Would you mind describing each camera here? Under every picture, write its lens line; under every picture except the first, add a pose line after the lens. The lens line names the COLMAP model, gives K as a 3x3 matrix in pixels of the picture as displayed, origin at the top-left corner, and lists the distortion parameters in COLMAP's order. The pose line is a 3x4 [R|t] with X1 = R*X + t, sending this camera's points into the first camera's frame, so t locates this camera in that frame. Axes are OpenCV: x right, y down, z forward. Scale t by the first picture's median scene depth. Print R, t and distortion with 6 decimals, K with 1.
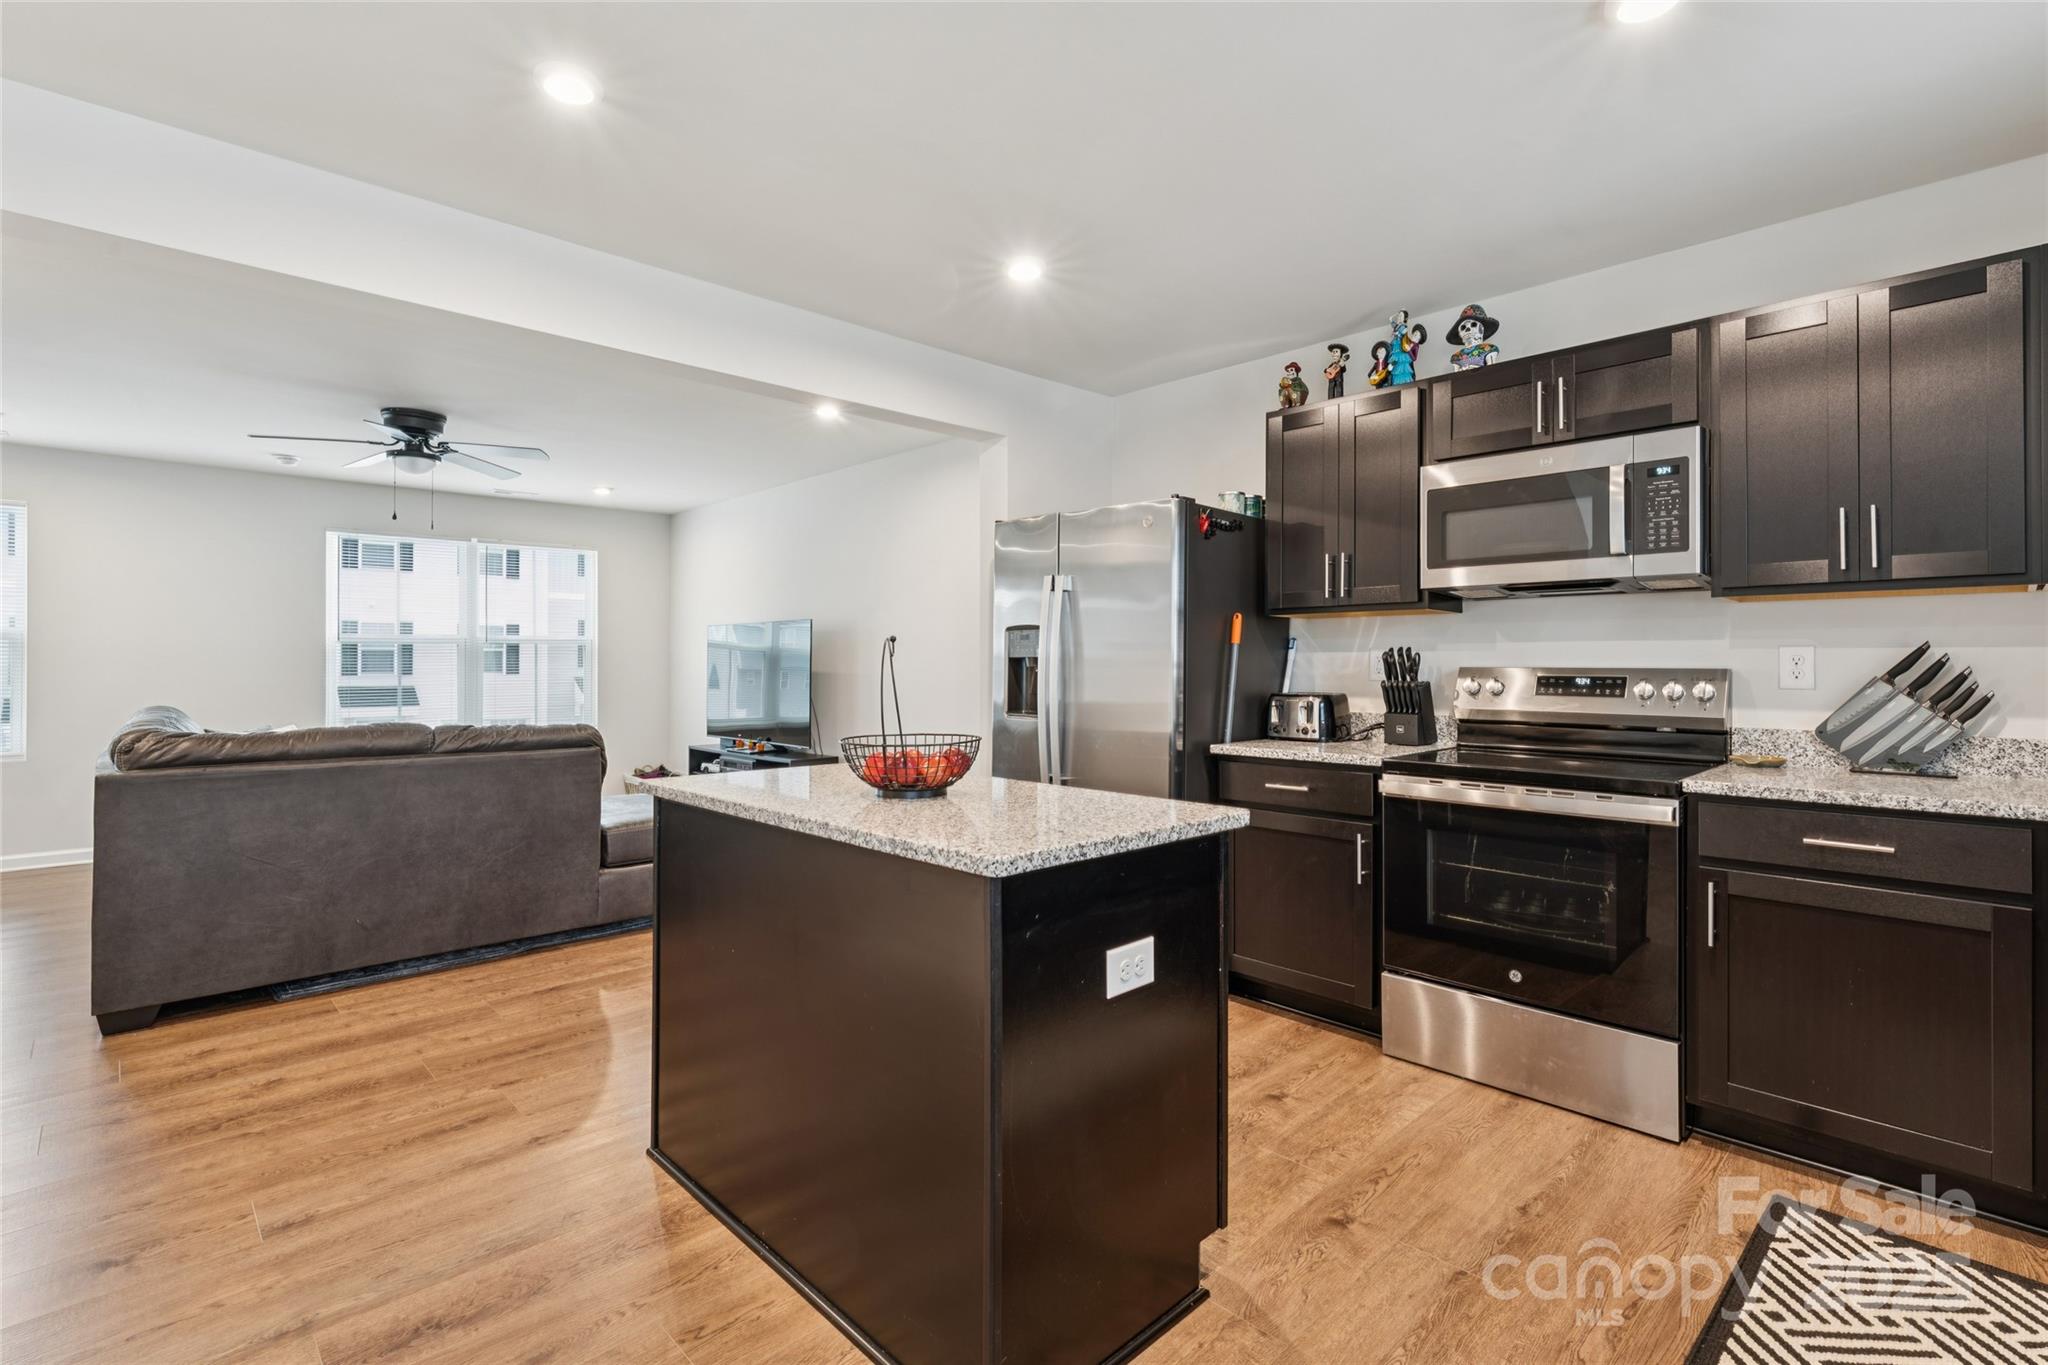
lens RADIAL K [[945.2, 0, 1019.9], [0, 945.2, 657.1], [0, 0, 1]] dist [0.003672, 0.000817]
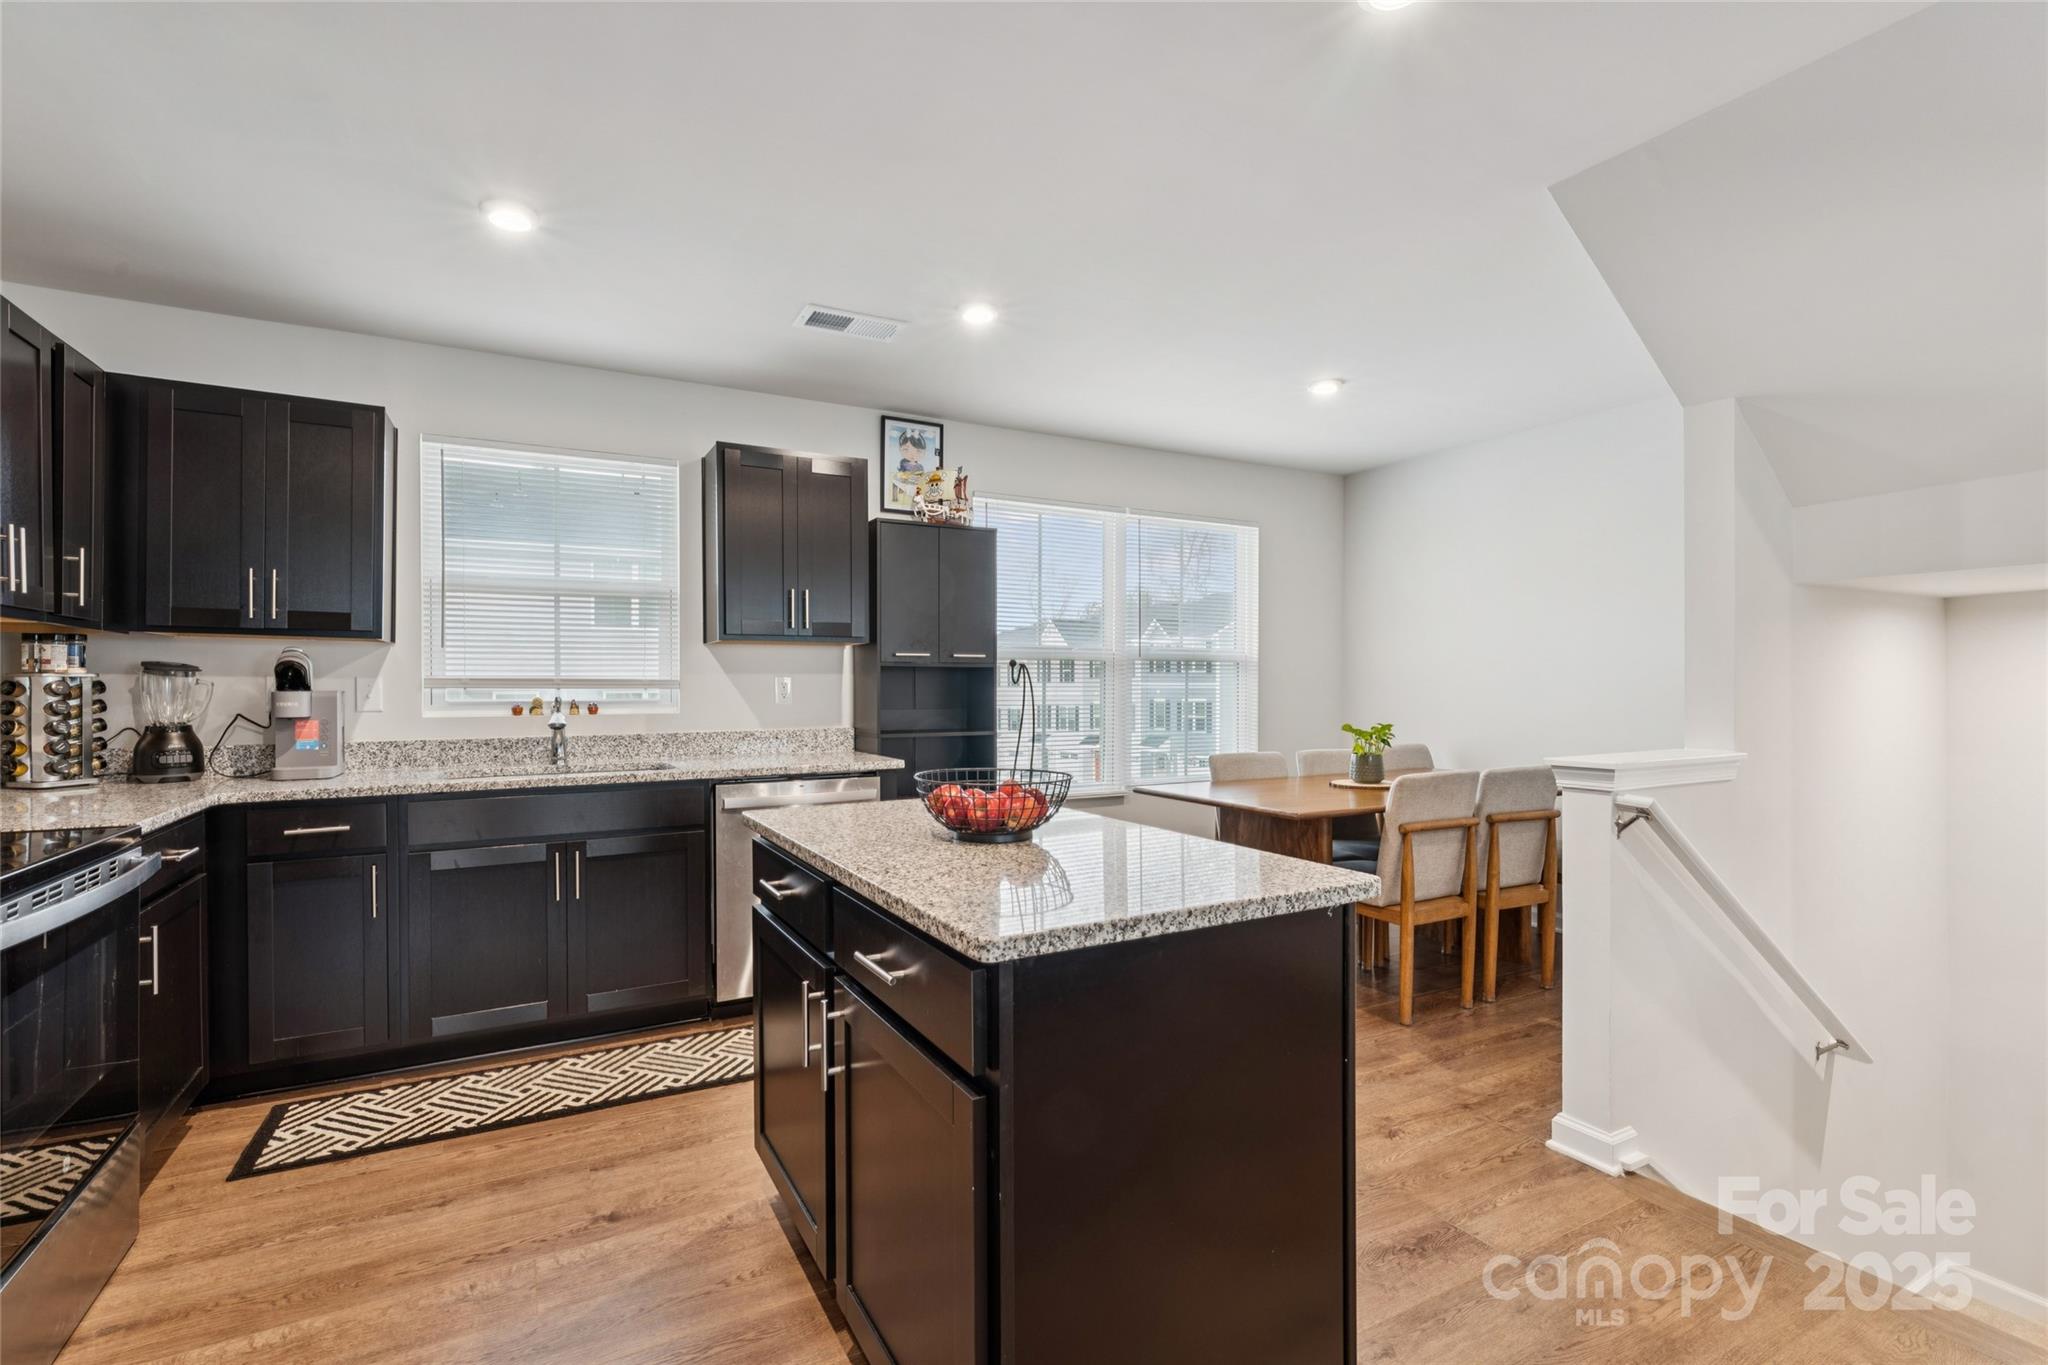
lens RADIAL K [[931.6, 0, 1025.8], [0, 931.6, 690.2], [0, 0, 1]] dist [-0.001817, 0.000194]
pose [[-0.966736, -0.000547, 0.255777, -0.273551], [-0.001093, 0.999997, -0.001994, 0.005321], [-0.255775, -0.002208, -0.966734, 1.364091]]
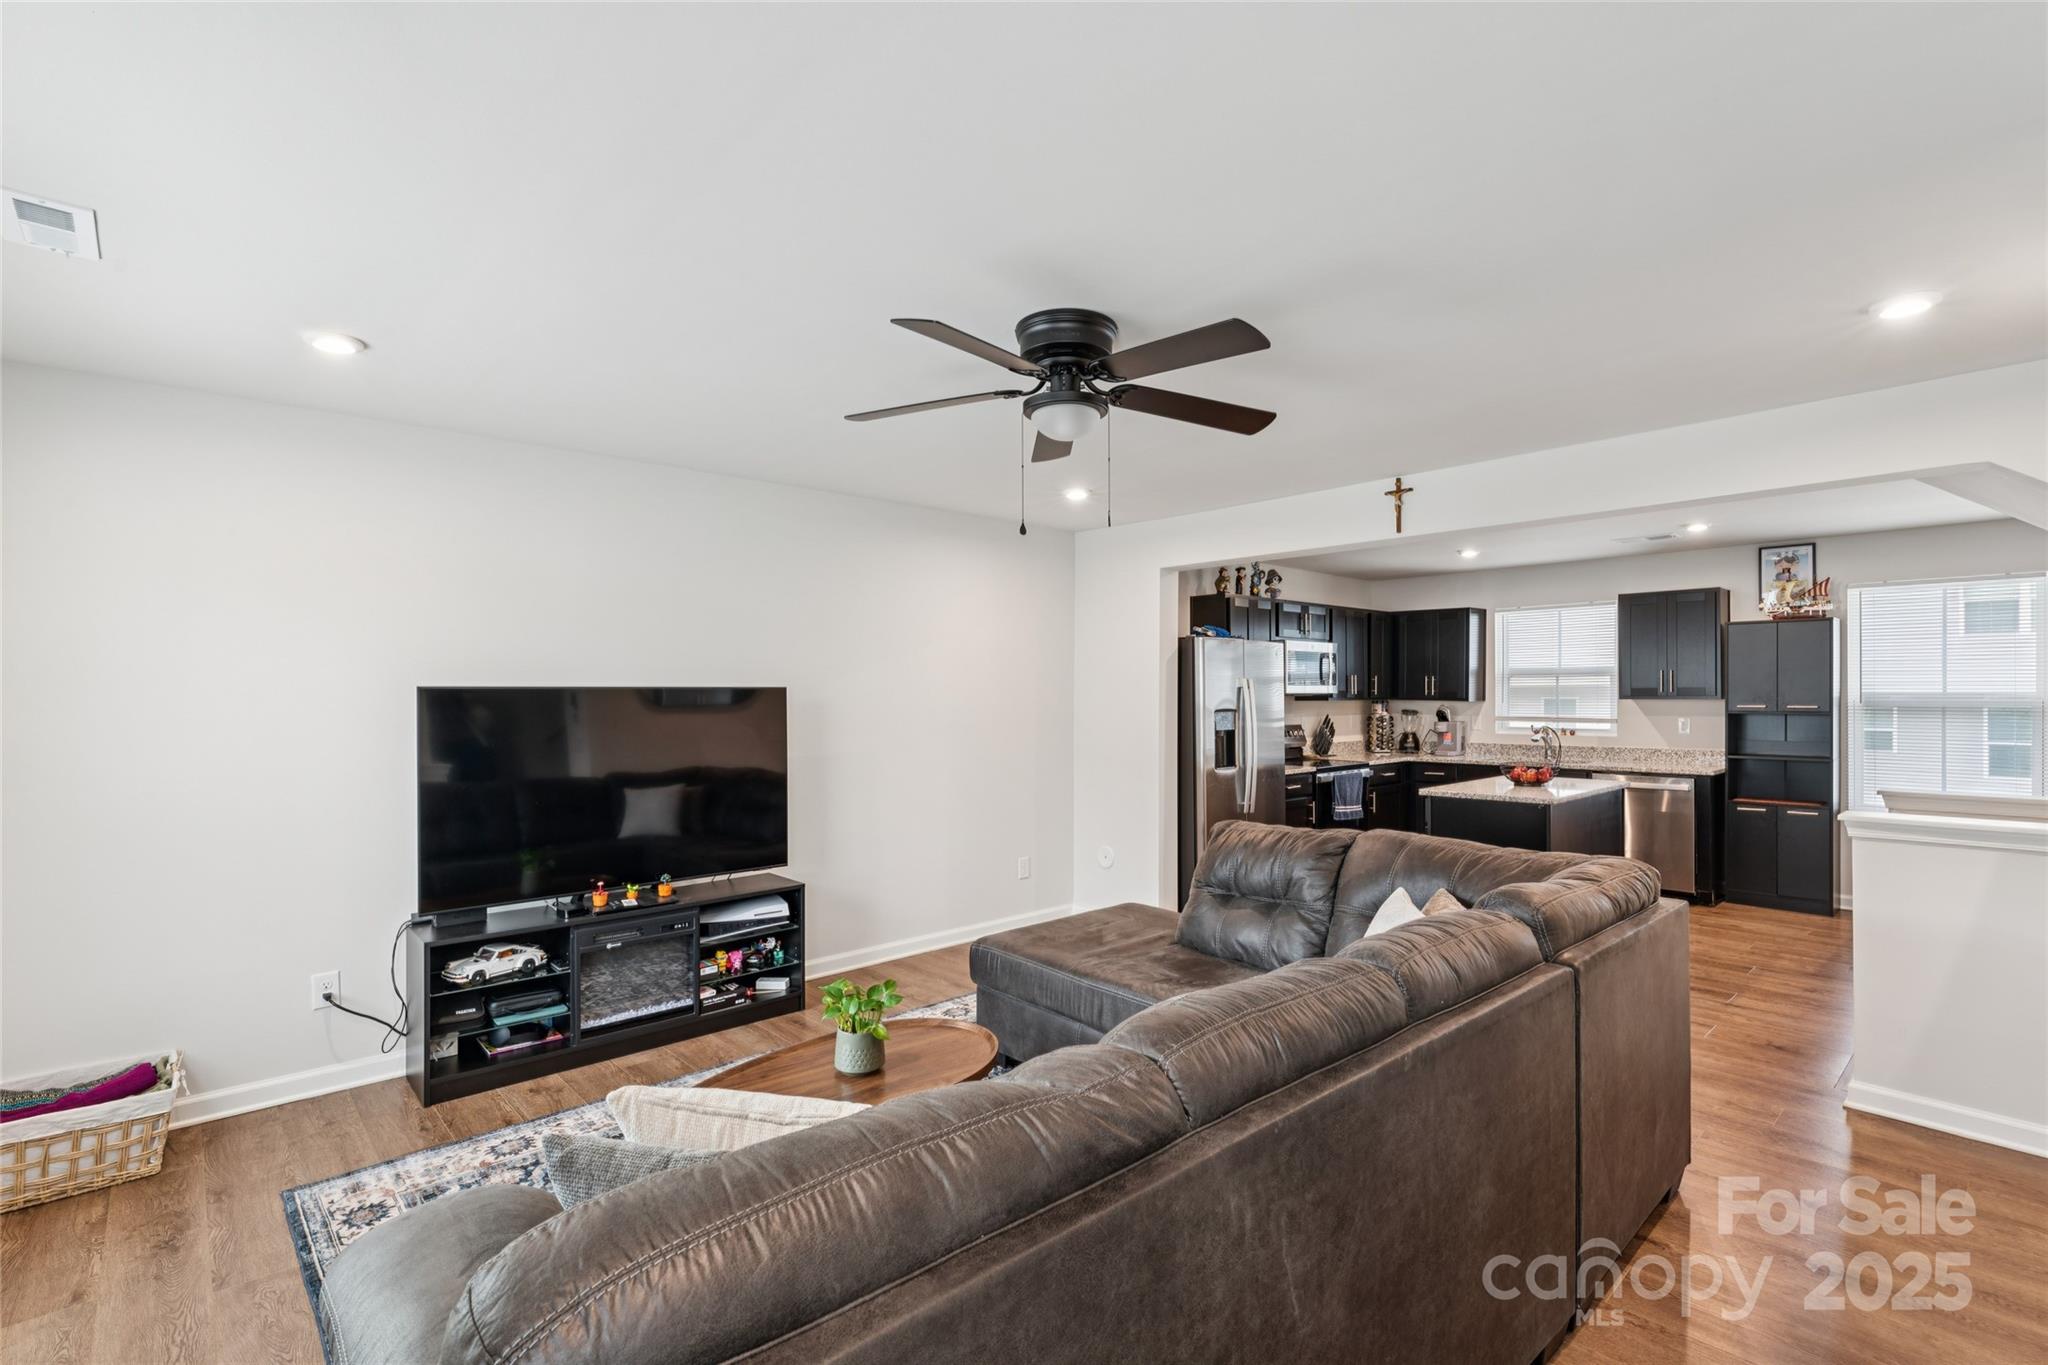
lens RADIAL K [[931.6, 0, 1025.8], [0, 931.6, 690.2], [0, 0, 1]] dist [-0.001817, 0.000194]
pose [[0.027542, 0.002571, 0.999617, -2.010364], [-0.003692, 0.999990, -0.002470, -0.077754], [-0.999614, -0.003622, 0.027551, 1.713598]]
